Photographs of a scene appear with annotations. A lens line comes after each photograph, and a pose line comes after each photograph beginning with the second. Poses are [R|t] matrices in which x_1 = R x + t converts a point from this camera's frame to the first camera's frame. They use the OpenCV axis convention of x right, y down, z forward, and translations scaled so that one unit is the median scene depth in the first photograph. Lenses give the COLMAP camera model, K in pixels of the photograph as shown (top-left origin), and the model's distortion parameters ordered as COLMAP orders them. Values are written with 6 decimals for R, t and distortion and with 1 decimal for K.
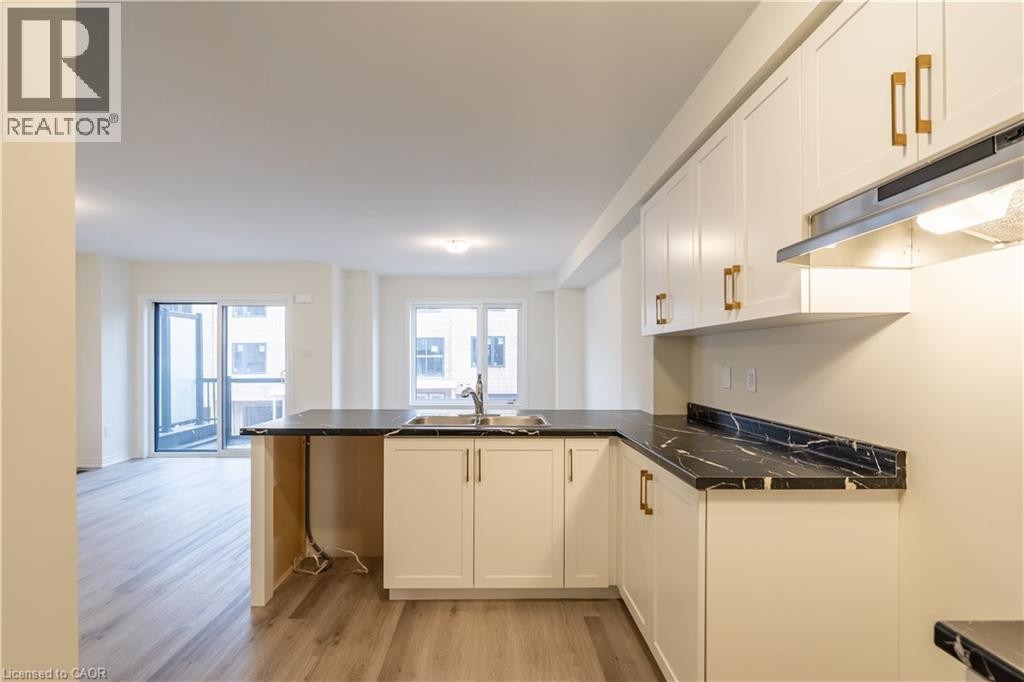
lens RADIAL K [[476.1, 0, 494.9], [0, 476.1, 357.0], [0, 0, 1]] dist [-0.000165, 0.000642]
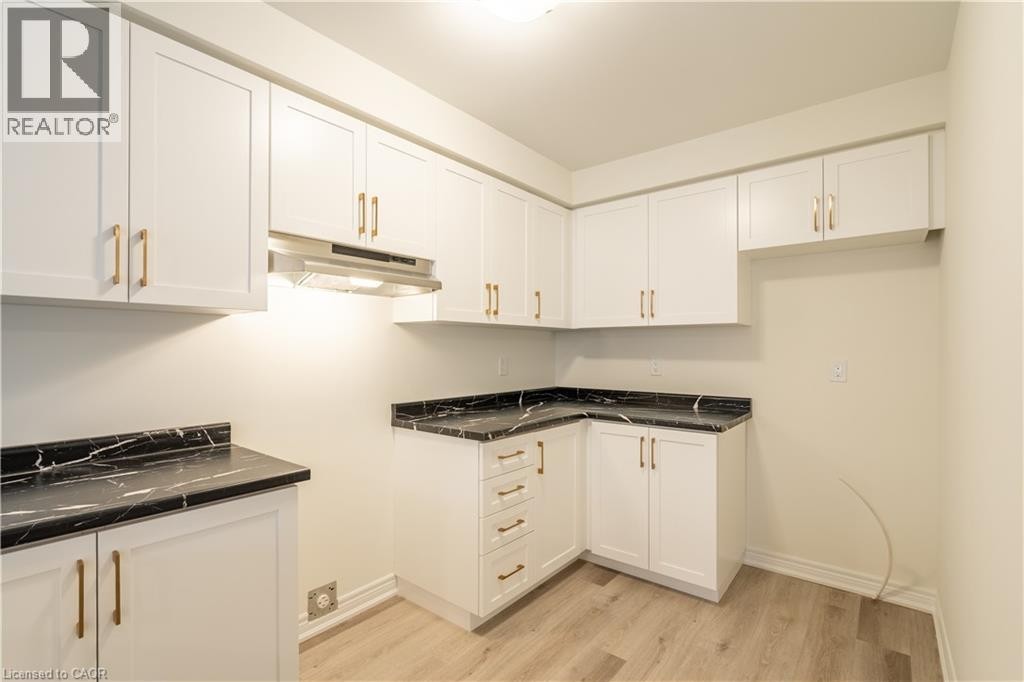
lens RADIAL K [[476.1, 0, 507.1], [0, 476.1, 344.6], [0, 0, 1]] dist [-0.000165, 0.000642]
pose [[-0.768684, 0.013537, 0.639485, -0.320750], [0.004762, 0.999869, -0.015442, 0.005555], [-0.639610, -0.008825, -0.768649, 0.884396]]
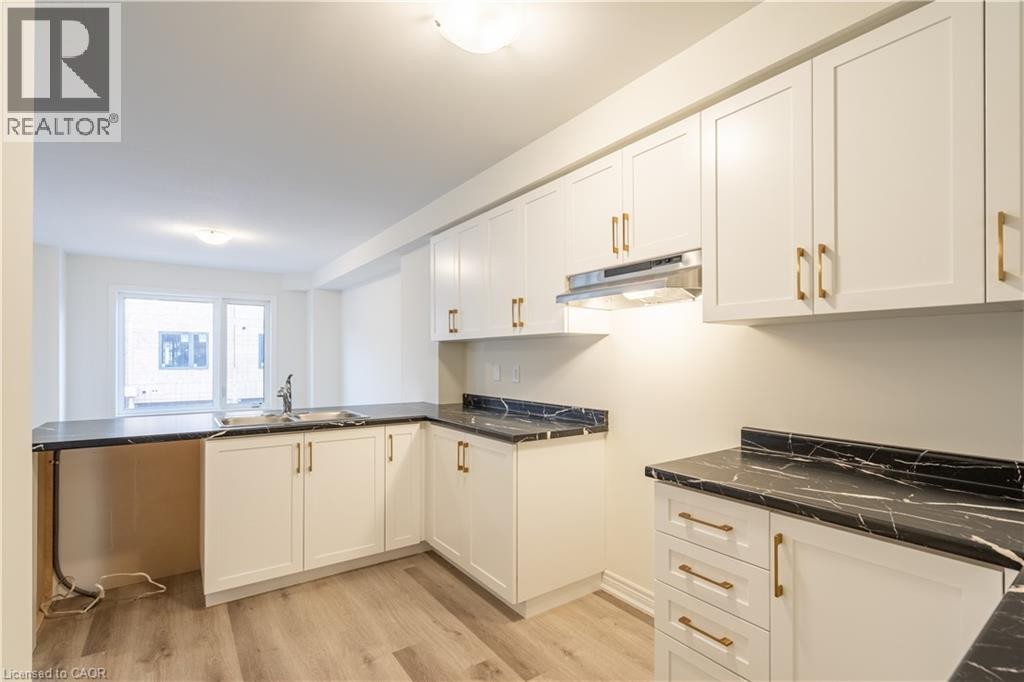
lens RADIAL K [[476.1, 0, 510.4], [0, 476.1, 349.4], [0, 0, 1]] dist [-0.000165, 0.000642]
pose [[0.824427, 0.011880, 0.565844, -0.279202], [-0.002289, 0.999841, -0.017656, -0.001522], [-0.565964, 0.013261, 0.824324, -0.170388]]
